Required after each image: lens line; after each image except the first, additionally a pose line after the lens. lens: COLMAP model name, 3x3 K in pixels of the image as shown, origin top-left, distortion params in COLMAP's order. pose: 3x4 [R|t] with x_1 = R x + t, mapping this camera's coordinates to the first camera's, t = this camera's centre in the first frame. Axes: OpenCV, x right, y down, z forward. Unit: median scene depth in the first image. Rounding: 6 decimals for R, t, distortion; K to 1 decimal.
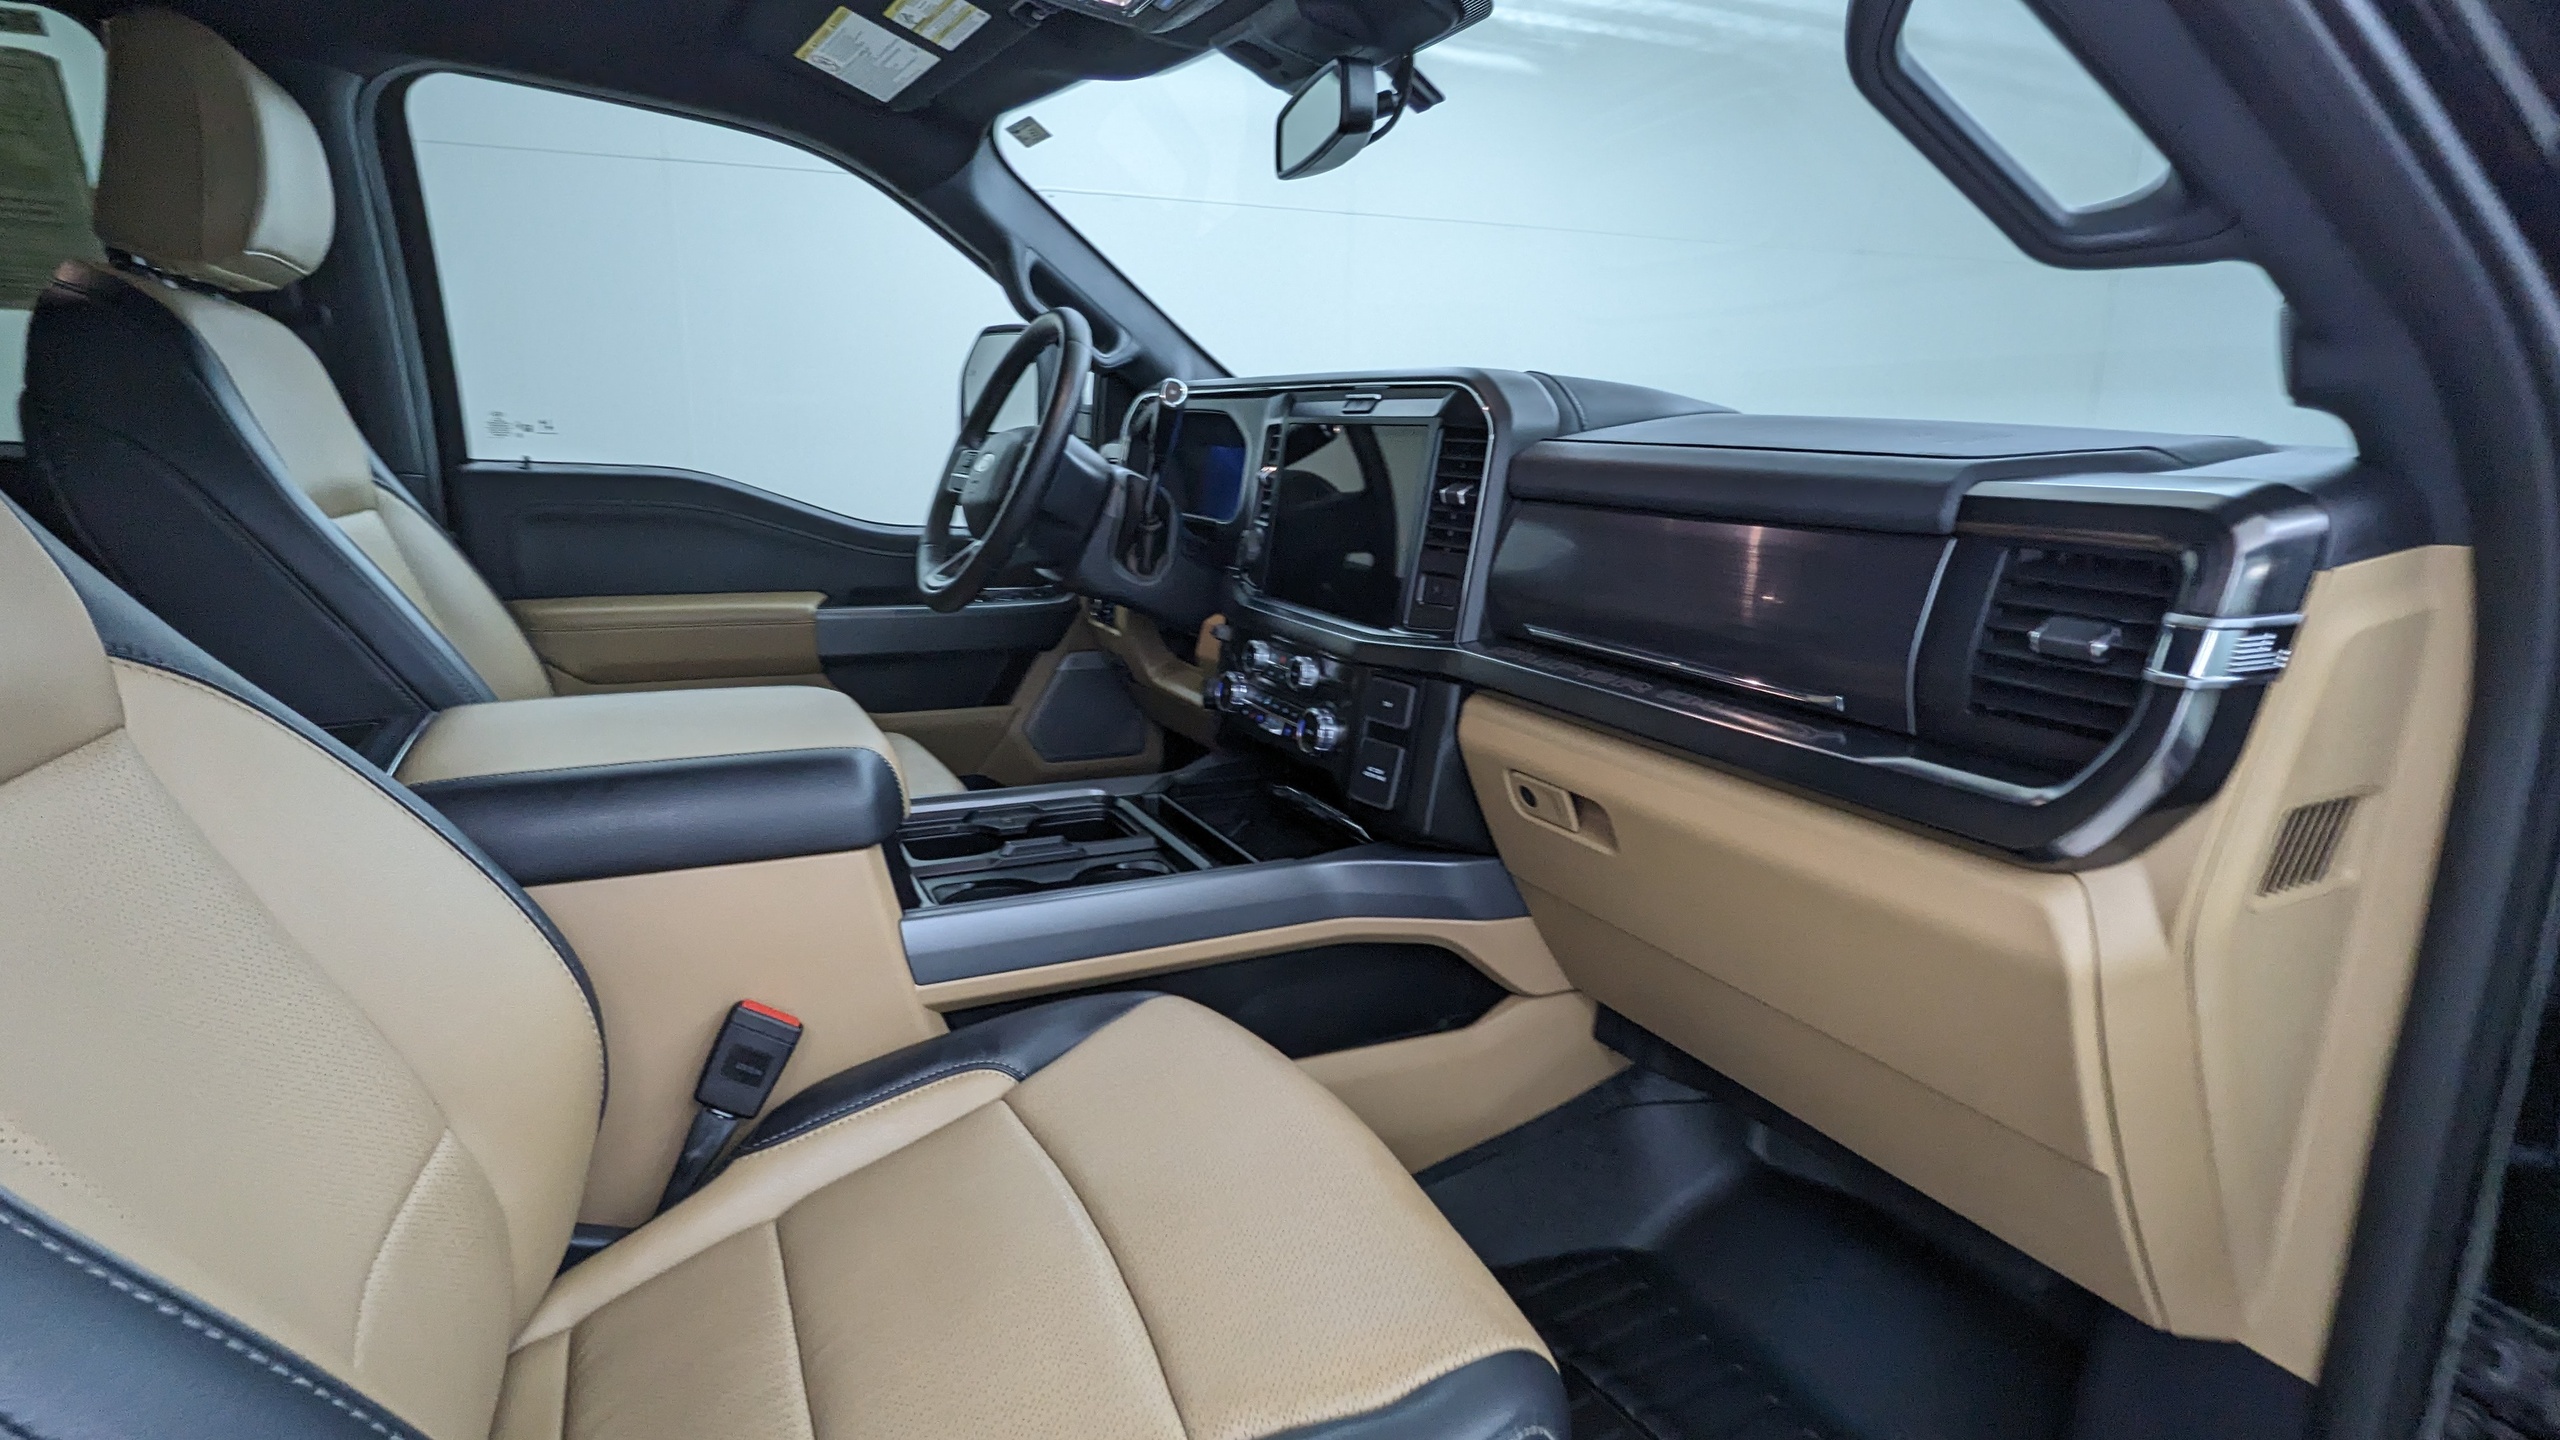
lens RADIAL K [[1246.6, 0, 1273.1], [0, 1246.6, 727.4], [0, 0, 1]] dist [0.015671, -0.002629]
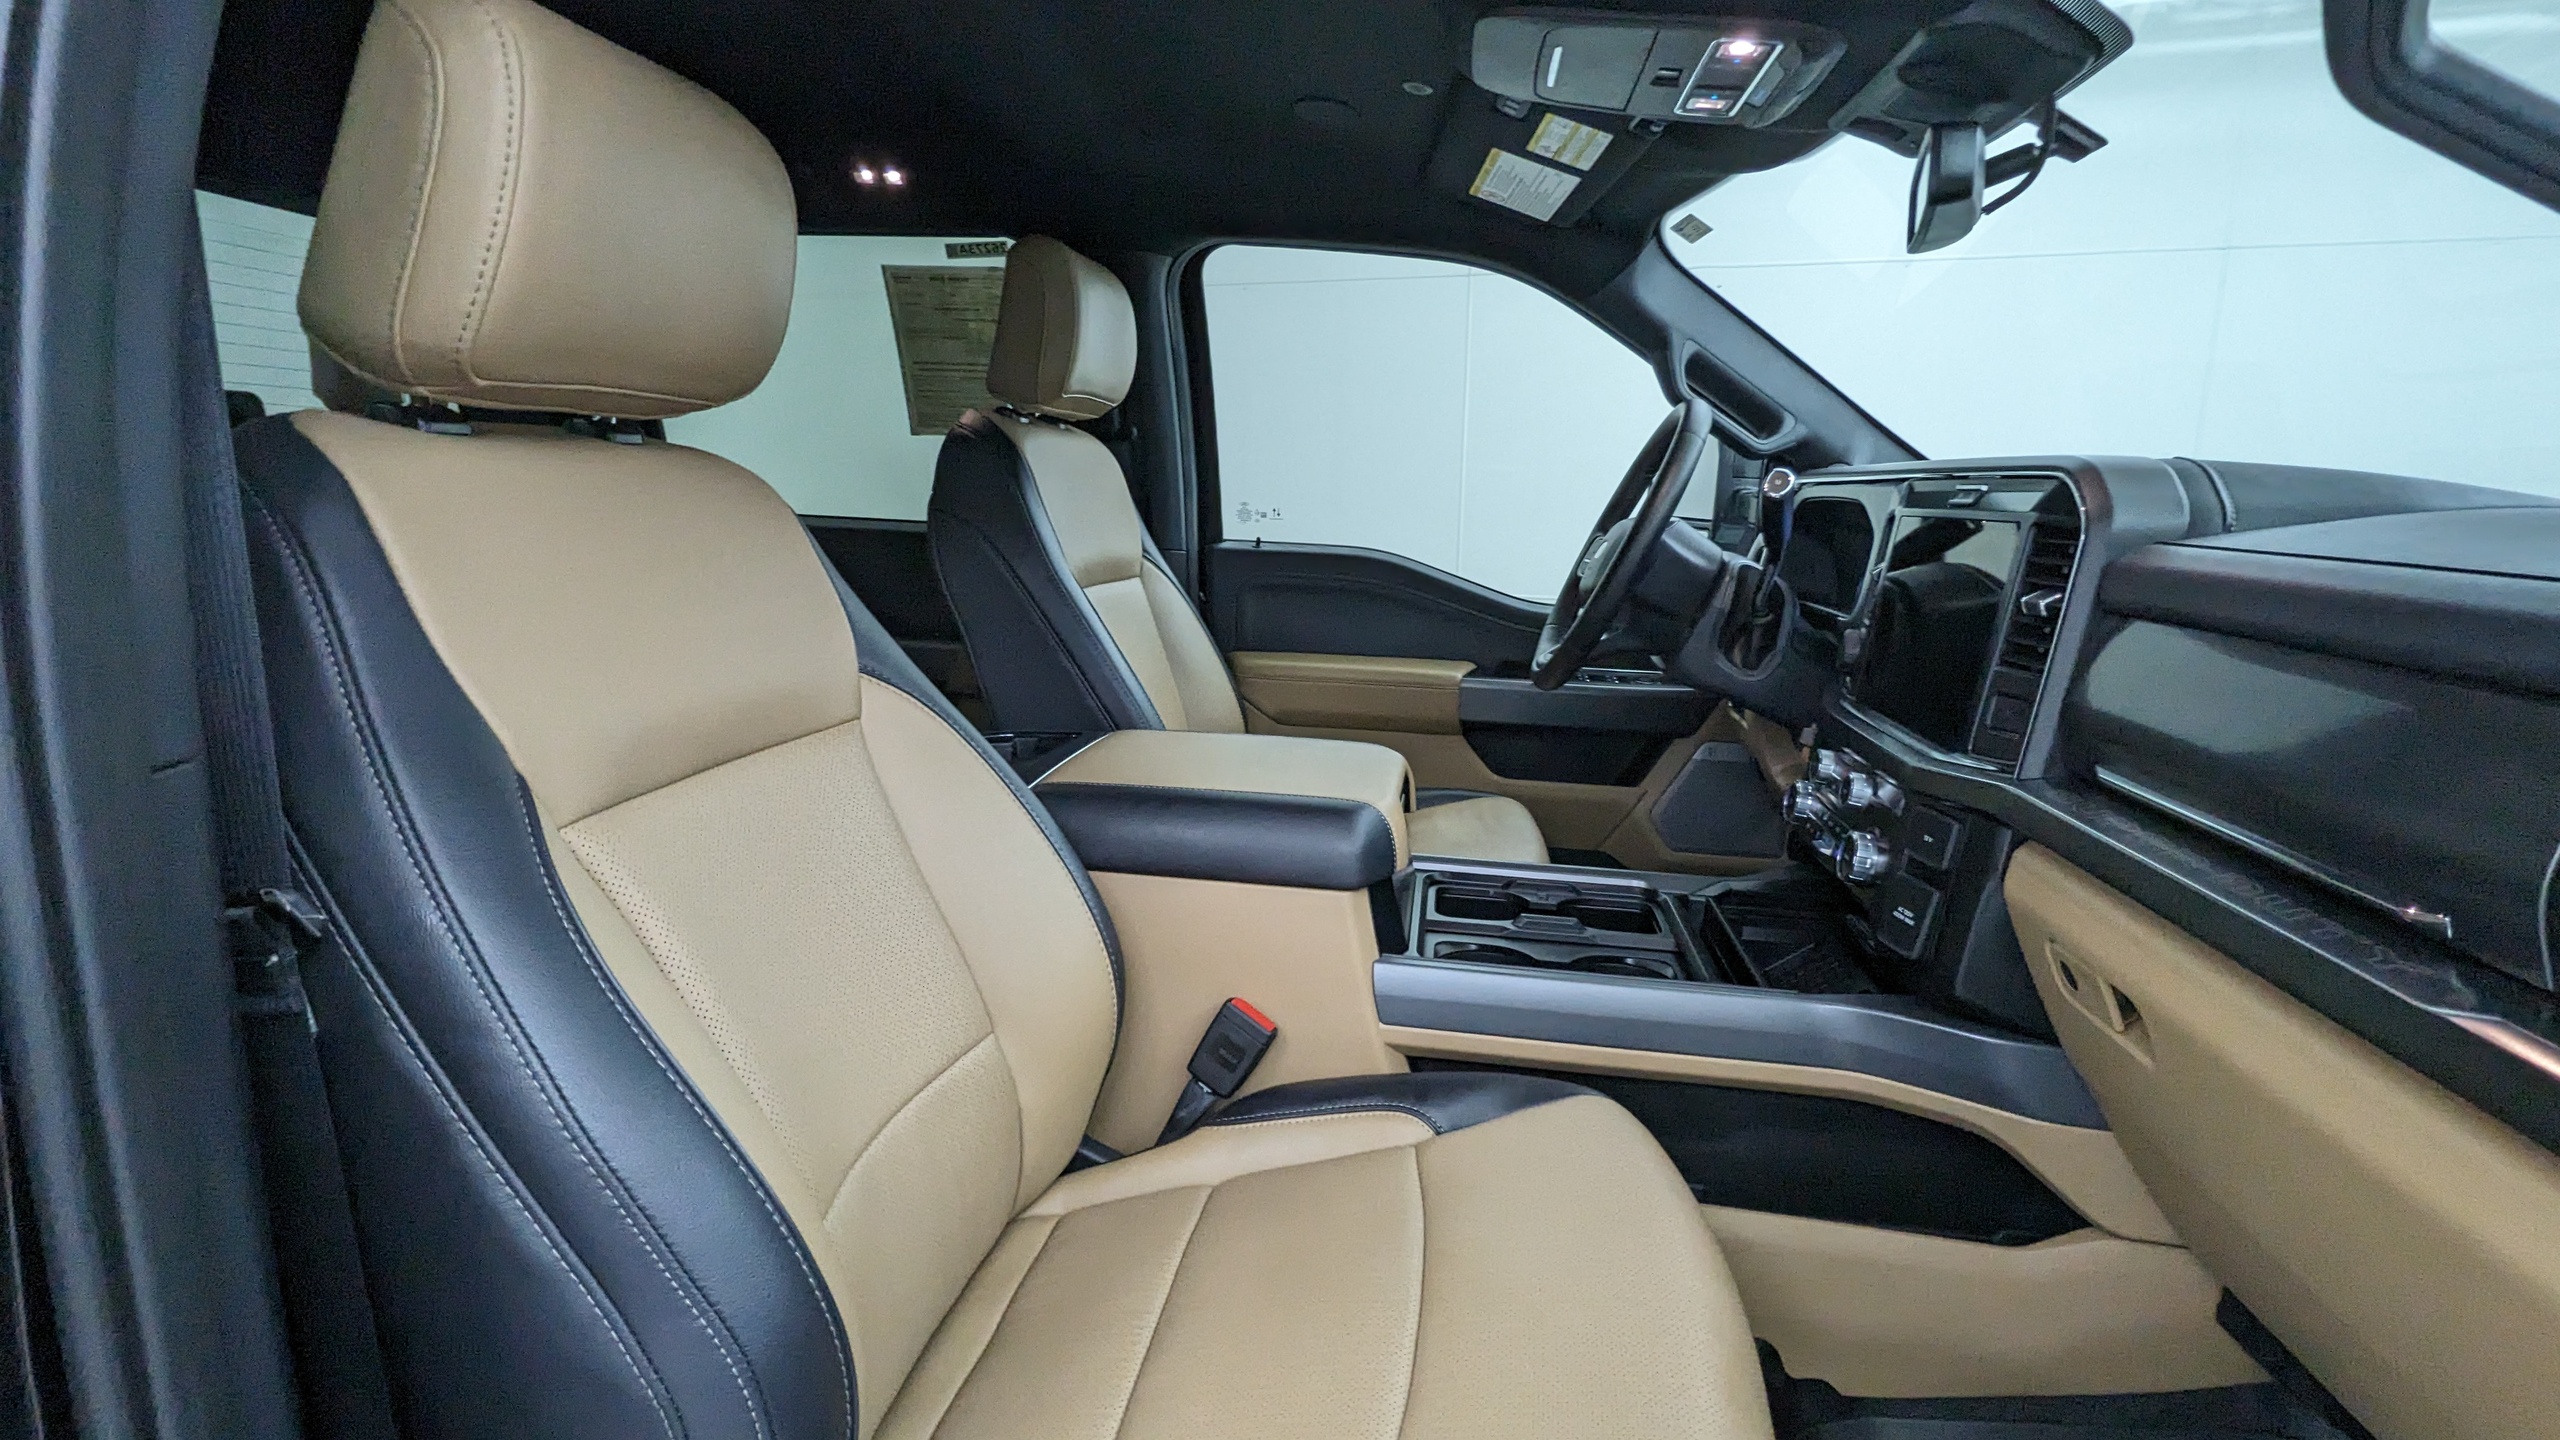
lens RADIAL K [[1246.6, 0, 1268.6], [0, 1246.6, 725.6], [0, 0, 1]] dist [0.015671, -0.002629]
pose [[0.813589, 0.102853, -0.572270, 0.200595], [-0.136215, 0.990556, -0.015623, -0.019408], [0.565259, 0.090663, 0.819916, 0.015768]]
